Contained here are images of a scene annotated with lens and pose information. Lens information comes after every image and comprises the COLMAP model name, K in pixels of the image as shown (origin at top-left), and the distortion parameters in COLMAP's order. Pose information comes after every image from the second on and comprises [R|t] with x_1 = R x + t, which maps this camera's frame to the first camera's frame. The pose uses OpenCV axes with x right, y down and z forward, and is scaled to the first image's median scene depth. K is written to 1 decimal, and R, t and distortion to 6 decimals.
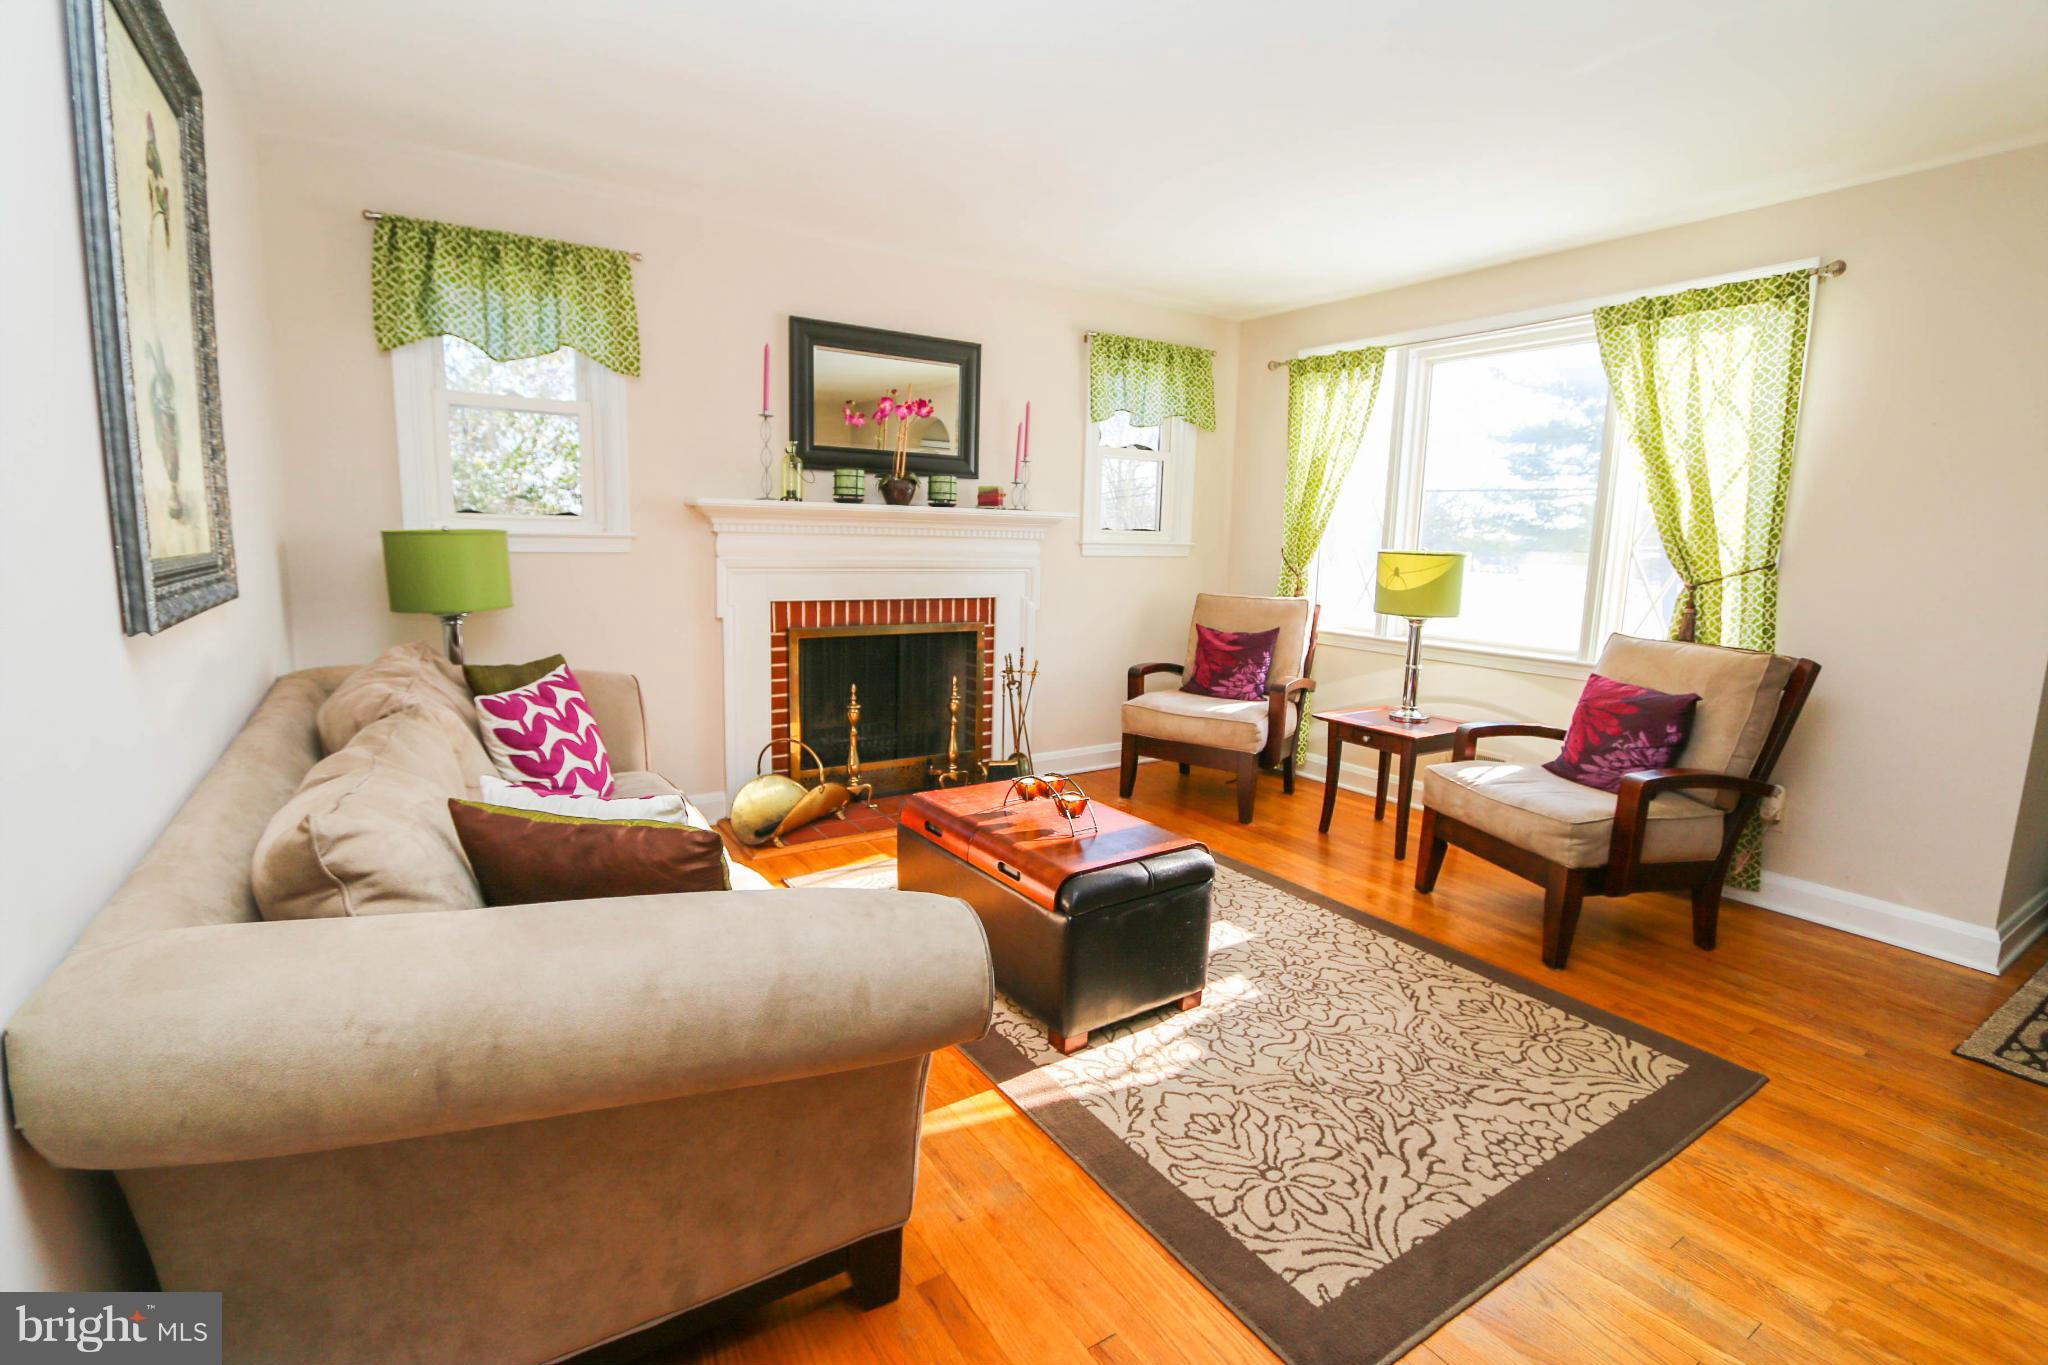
lens RADIAL K [[940.0, 0, 1012.1], [0, 940.0, 679.9], [0, 0, 1]] dist [-0.023179, 0.004129]
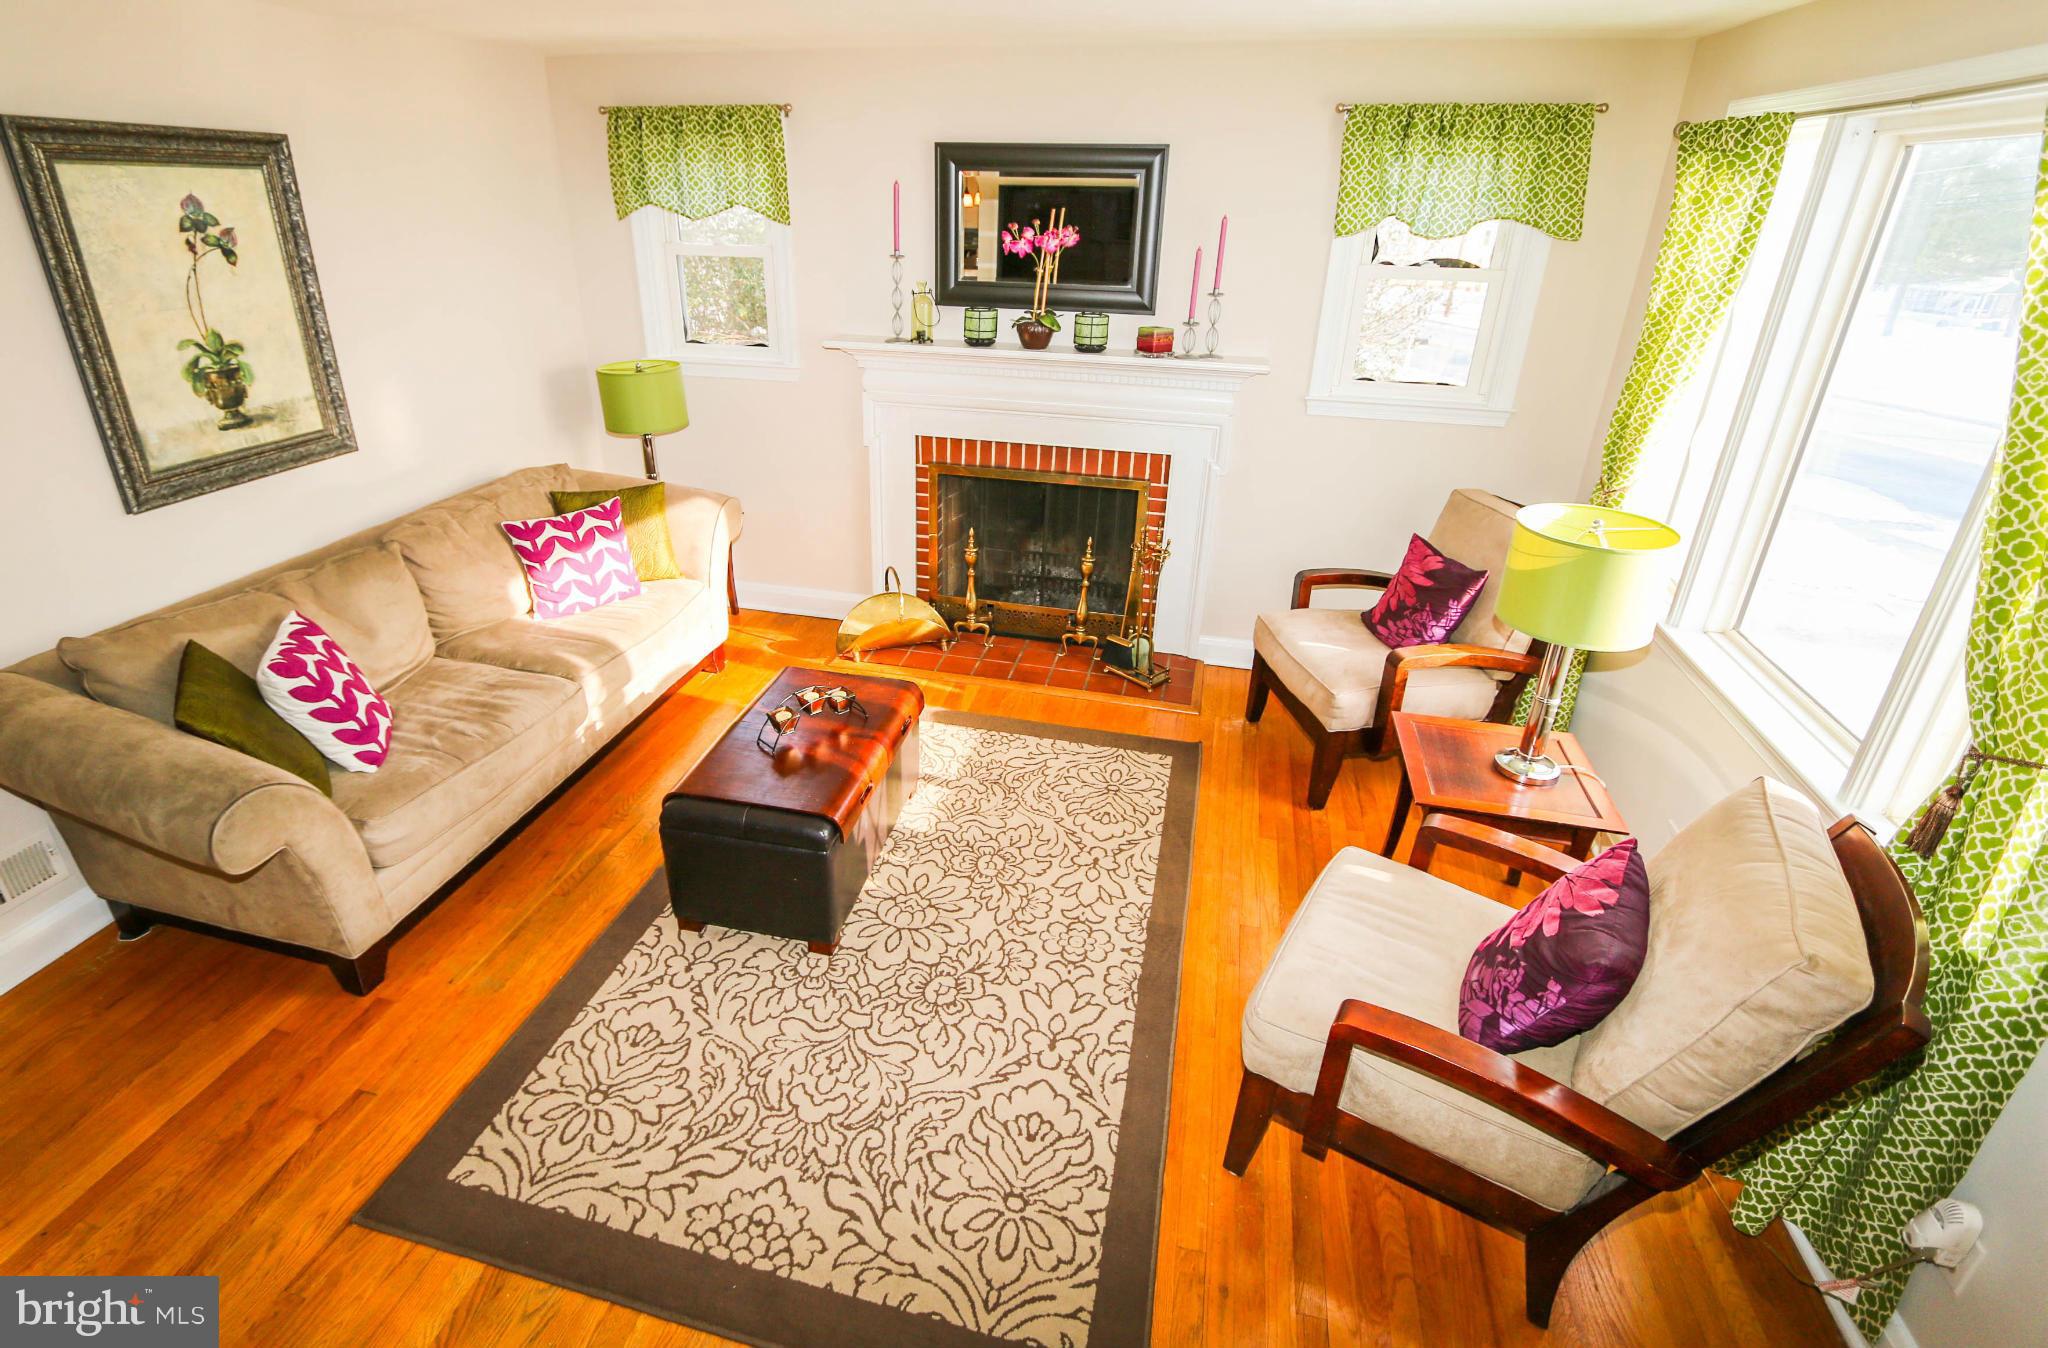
lens RADIAL K [[978.2, 0, 976.9], [0, 978.2, 635.7], [0, 0, 1]] dist [-0.011835, 0.000079]
pose [[0.682230, 0.291634, -0.670456, 0.657135], [-0.112070, 0.947879, 0.298270, -0.228886], [0.722498, -0.128351, 0.679355, 0.307599]]
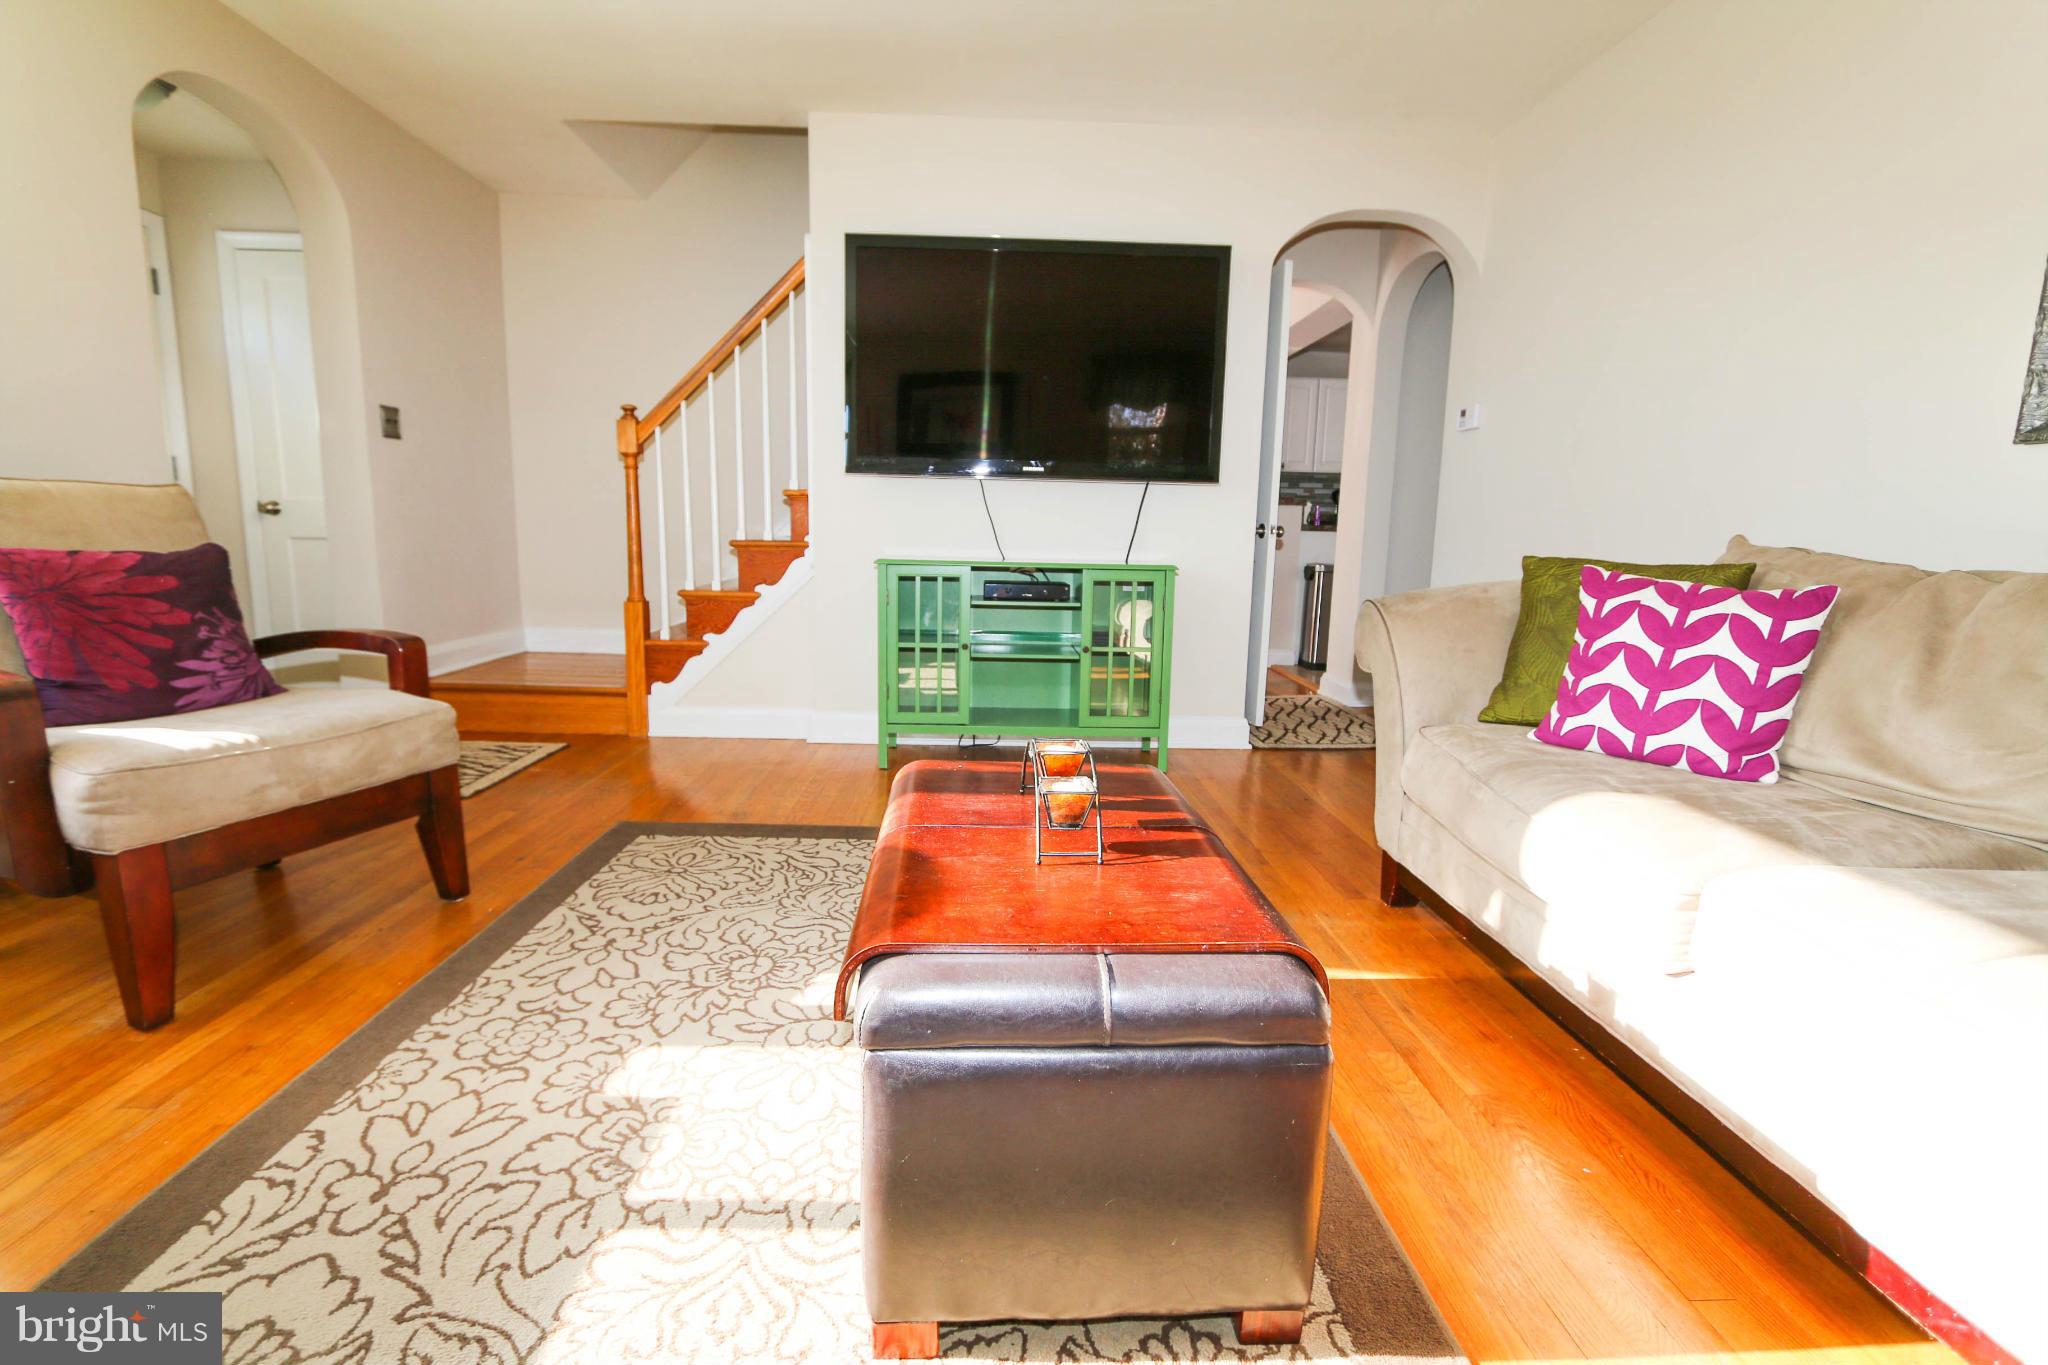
lens RADIAL K [[940.0, 0, 1012.1], [0, 940.0, 679.9], [0, 0, 1]] dist [-0.023179, 0.004129]
pose [[-0.855012, -0.127539, 0.502681, -0.141987], [0.034548, 0.953128, 0.300588, -0.064285], [-0.517456, 0.274373, -0.810530, 1.055618]]
